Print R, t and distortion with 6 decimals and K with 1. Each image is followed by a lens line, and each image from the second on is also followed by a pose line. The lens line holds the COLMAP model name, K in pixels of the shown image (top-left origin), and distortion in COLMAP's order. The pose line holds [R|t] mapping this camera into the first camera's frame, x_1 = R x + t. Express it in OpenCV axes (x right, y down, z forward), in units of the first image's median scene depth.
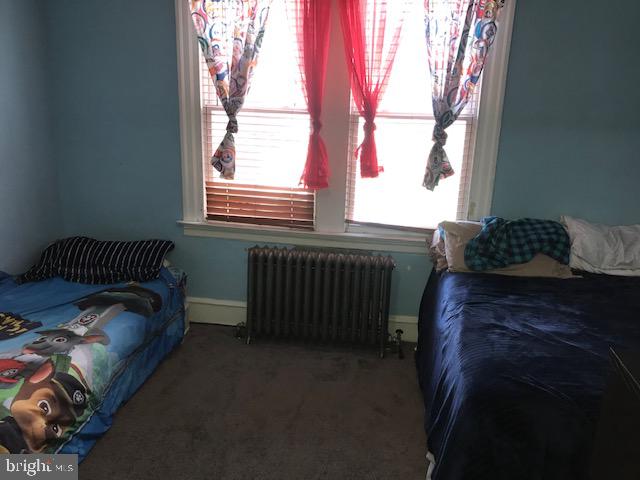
lens RADIAL K [[529.4, 0, 318.2], [0, 529.4, 239.4], [0, 0, 1]] dist [0.025633, -0.032231]
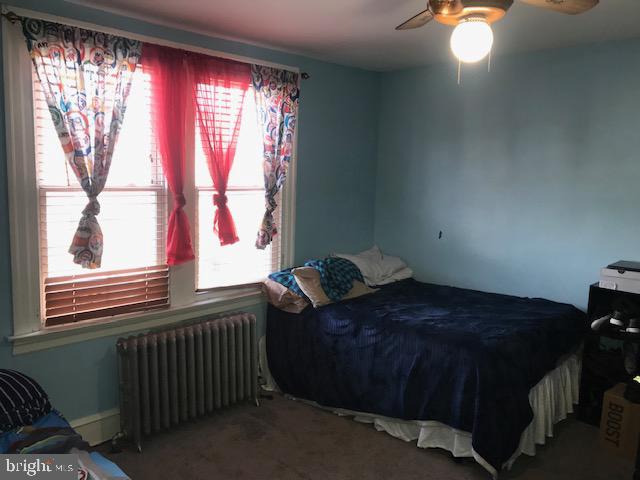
lens RADIAL K [[529.4, 0, 330.5], [0, 529.4, 227.2], [0, 0, 1]] dist [0.025633, -0.032231]
pose [[0.562073, -0.102556, 0.820705, -0.669358], [0.216667, 0.975887, -0.026440, -0.075173], [-0.798204, 0.192681, 0.570740, 0.194076]]
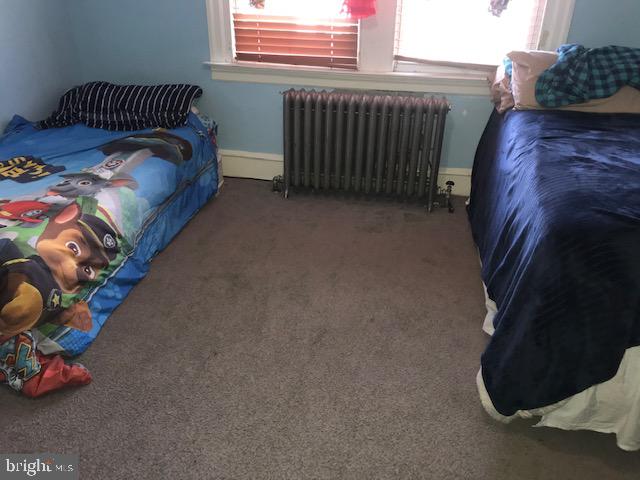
lens RADIAL K [[529.4, 0, 319.7], [0, 529.4, 239.5], [0, 0, 1]] dist [0.025633, -0.032231]
pose [[0.998352, 0.005366, -0.057129, -0.019742], [0.007840, 0.973523, 0.228454, 0.059404], [0.056842, -0.228525, 0.971877, 0.080137]]
